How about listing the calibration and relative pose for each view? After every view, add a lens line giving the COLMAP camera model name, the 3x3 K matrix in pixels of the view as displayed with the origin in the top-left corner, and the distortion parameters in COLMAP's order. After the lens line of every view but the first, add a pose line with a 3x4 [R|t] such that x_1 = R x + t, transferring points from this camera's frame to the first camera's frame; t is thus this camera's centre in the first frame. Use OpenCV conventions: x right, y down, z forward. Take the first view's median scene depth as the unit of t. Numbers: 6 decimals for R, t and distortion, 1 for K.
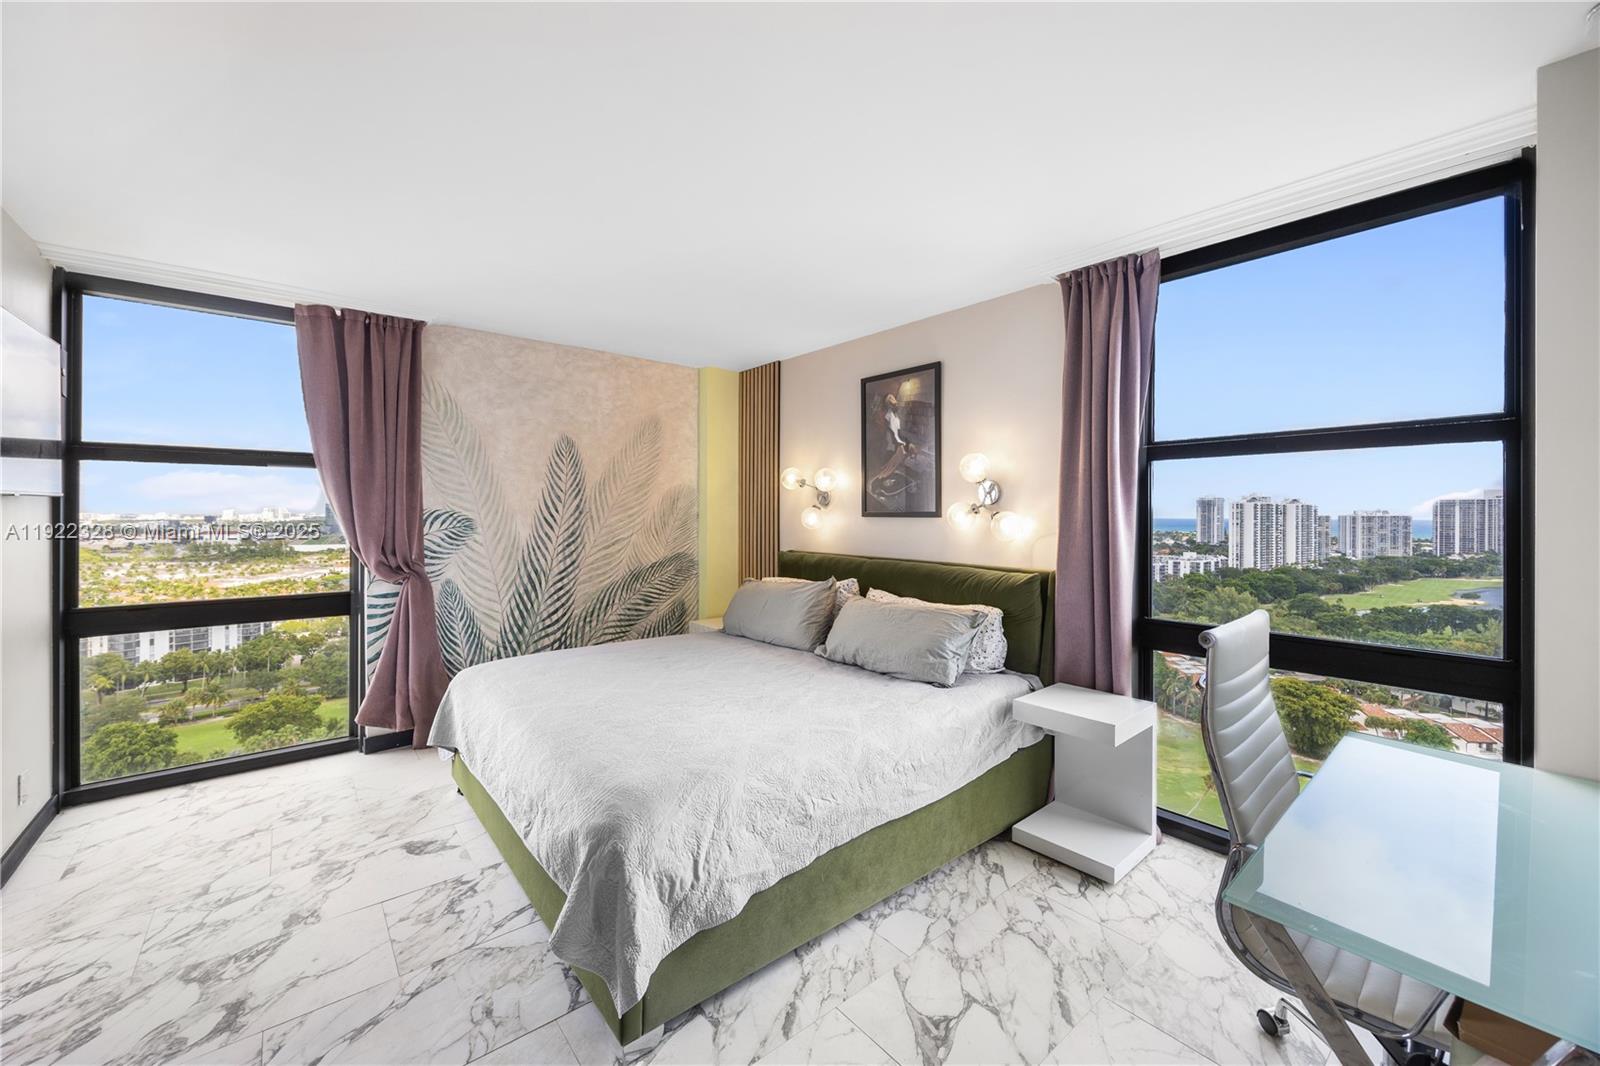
lens RADIAL K [[615.9, 0, 802.1], [0, 615.9, 512.9], [0, 0, 1]] dist [0.000496, 0.000014]
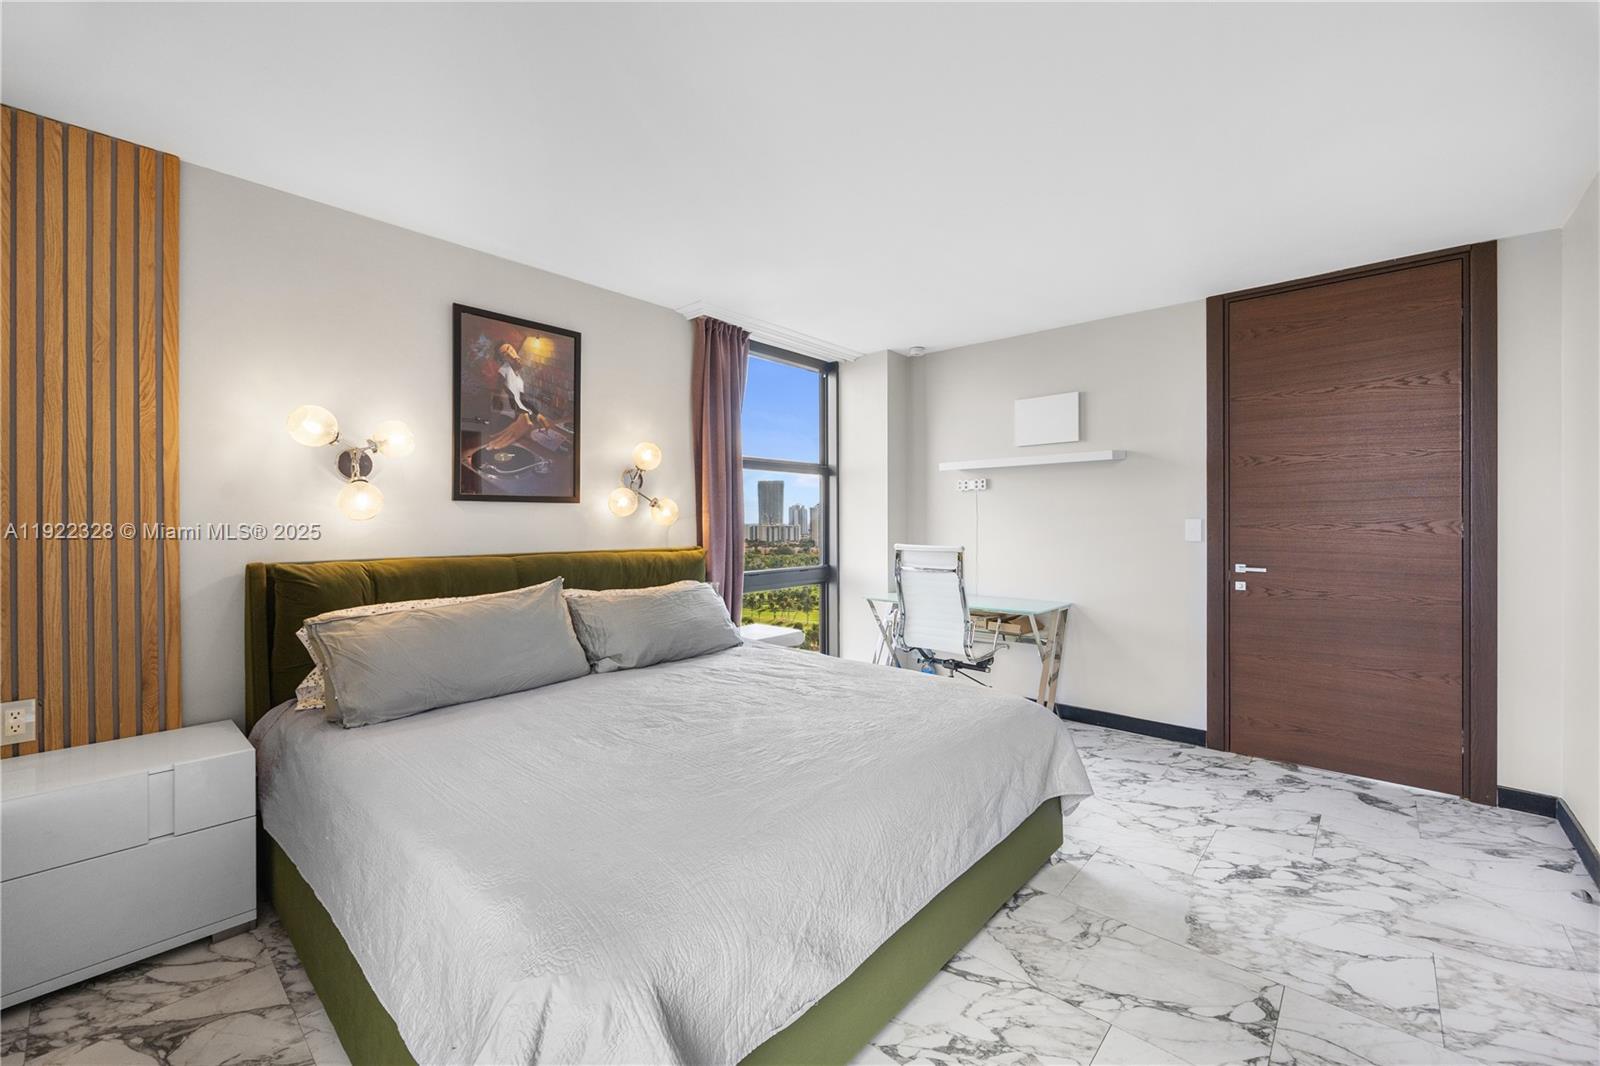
lens RADIAL K [[637.1, 0, 798.4], [0, 637.1, 519.2], [0, 0, 1]] dist [0.000249, 0.000069]
pose [[-0.131440, -0.003006, 0.991320, -0.747508], [0.000305, 0.999995, 0.003073, 0.028324], [-0.991324, 0.000707, -0.131438, 0.787732]]
